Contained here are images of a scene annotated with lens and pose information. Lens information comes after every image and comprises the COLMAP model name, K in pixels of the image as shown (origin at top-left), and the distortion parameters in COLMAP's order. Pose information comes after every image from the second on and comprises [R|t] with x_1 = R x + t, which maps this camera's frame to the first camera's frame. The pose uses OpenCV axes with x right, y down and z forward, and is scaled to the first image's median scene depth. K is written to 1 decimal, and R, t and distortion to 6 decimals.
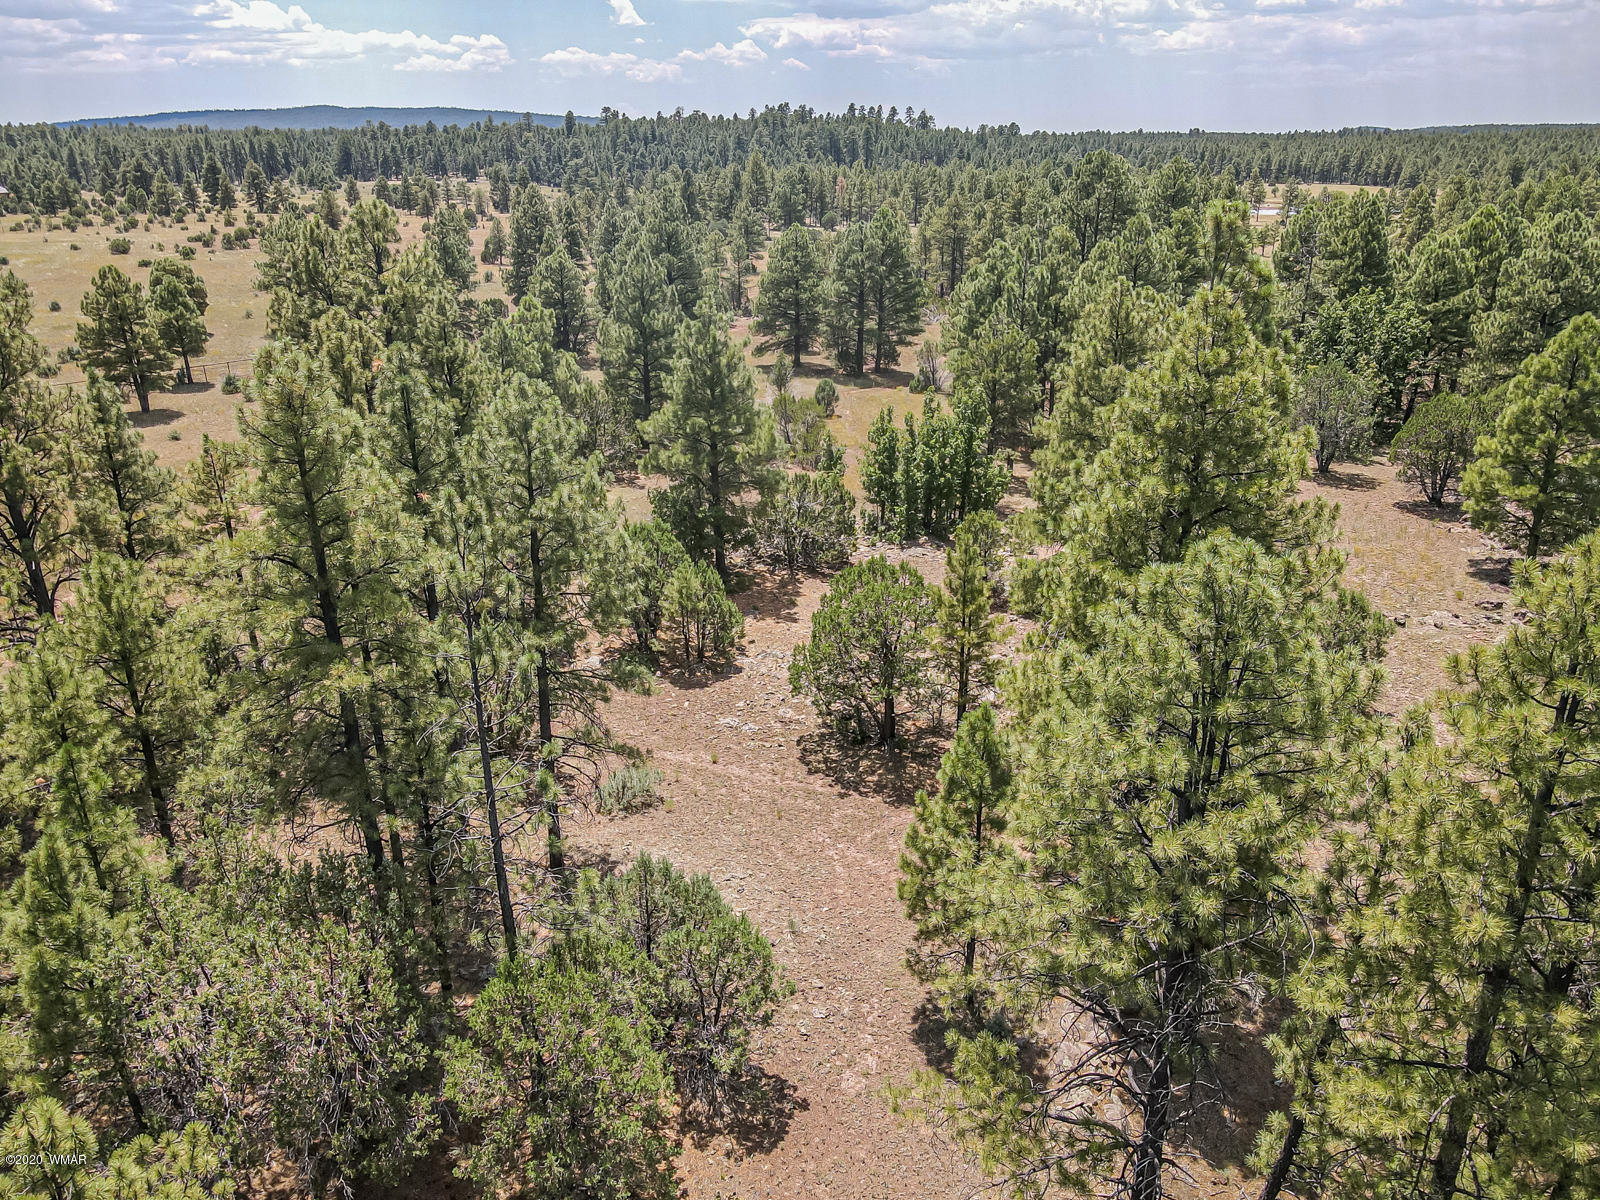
lens RADIAL K [[1159.9, 0, 800.0], [0, 1159.9, 600.0], [0, 0, 1]] dist [-0.003273, 0.000431]
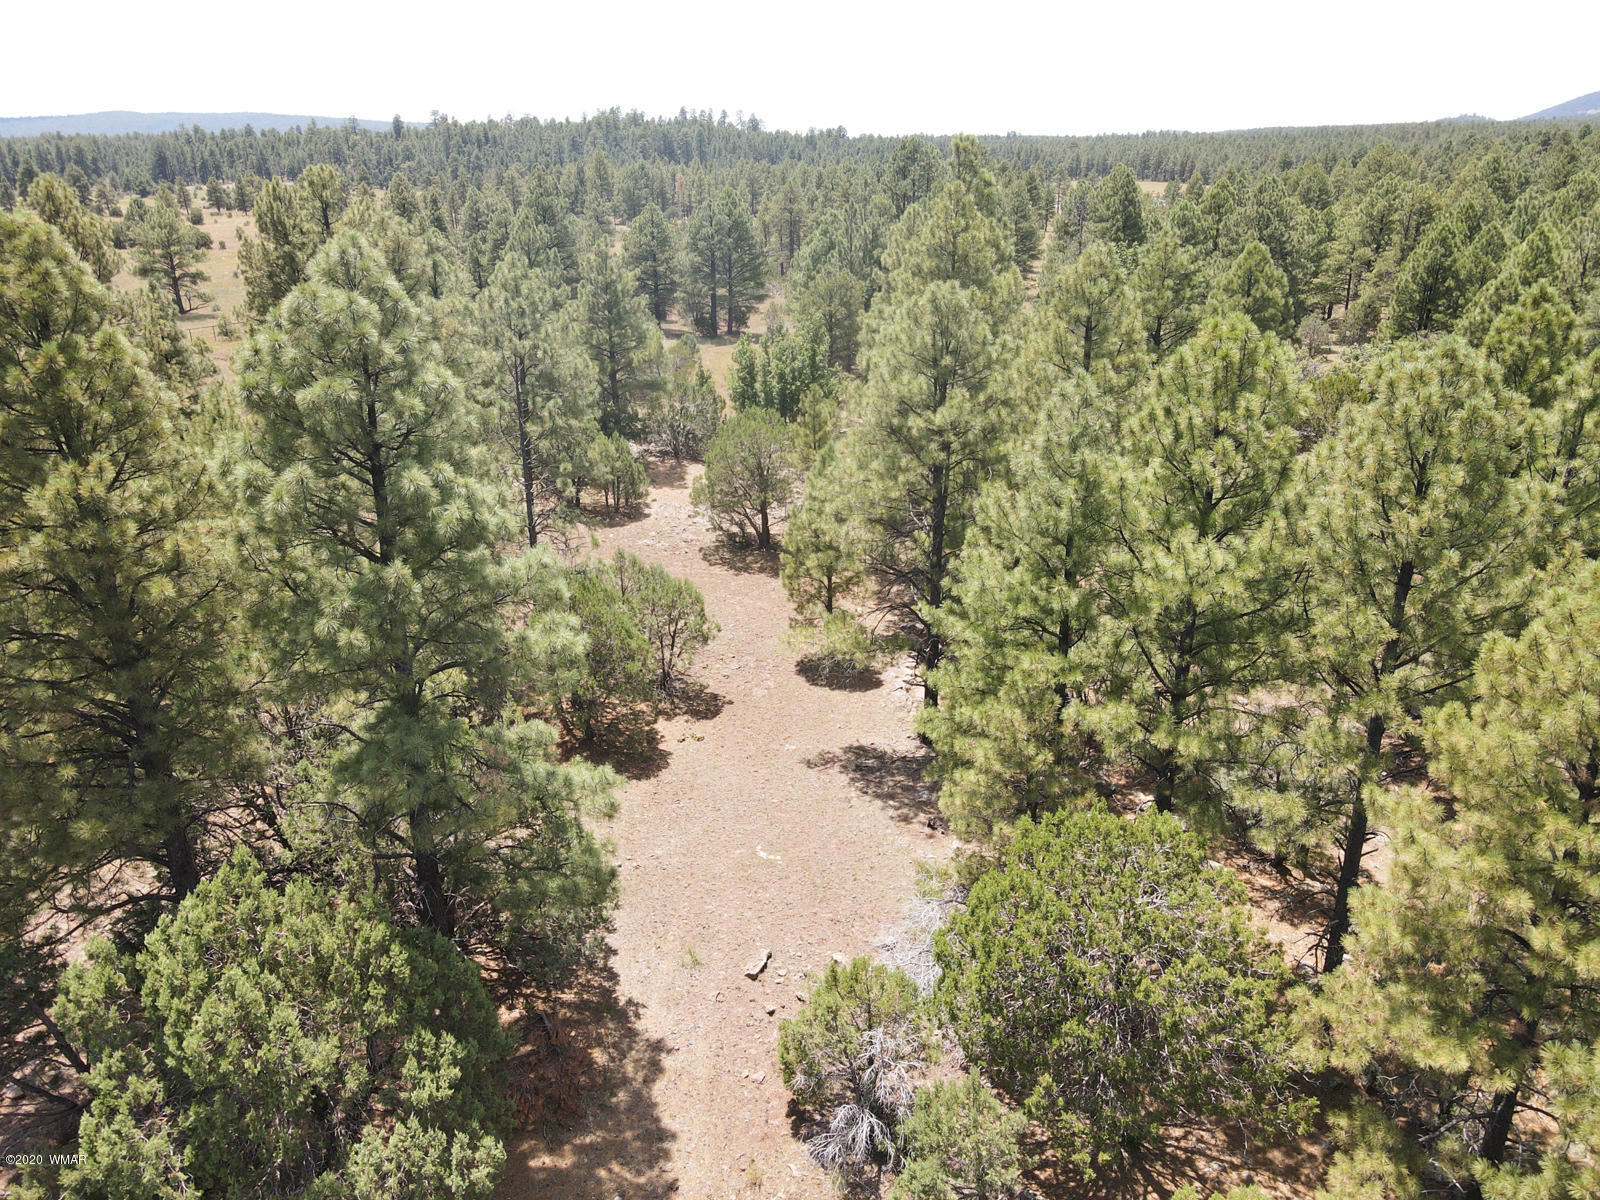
lens RADIAL K [[1159.9, 0, 800.0], [0, 1159.9, 600.0], [0, 0, 1]] dist [-0.003273, 0.000431]
pose [[0.990777, -0.051489, 0.125339, -0.020975], [0.052002, 0.998647, -0.000825, 0.067502], [-0.125127, 0.007335, 0.992114, -0.130206]]
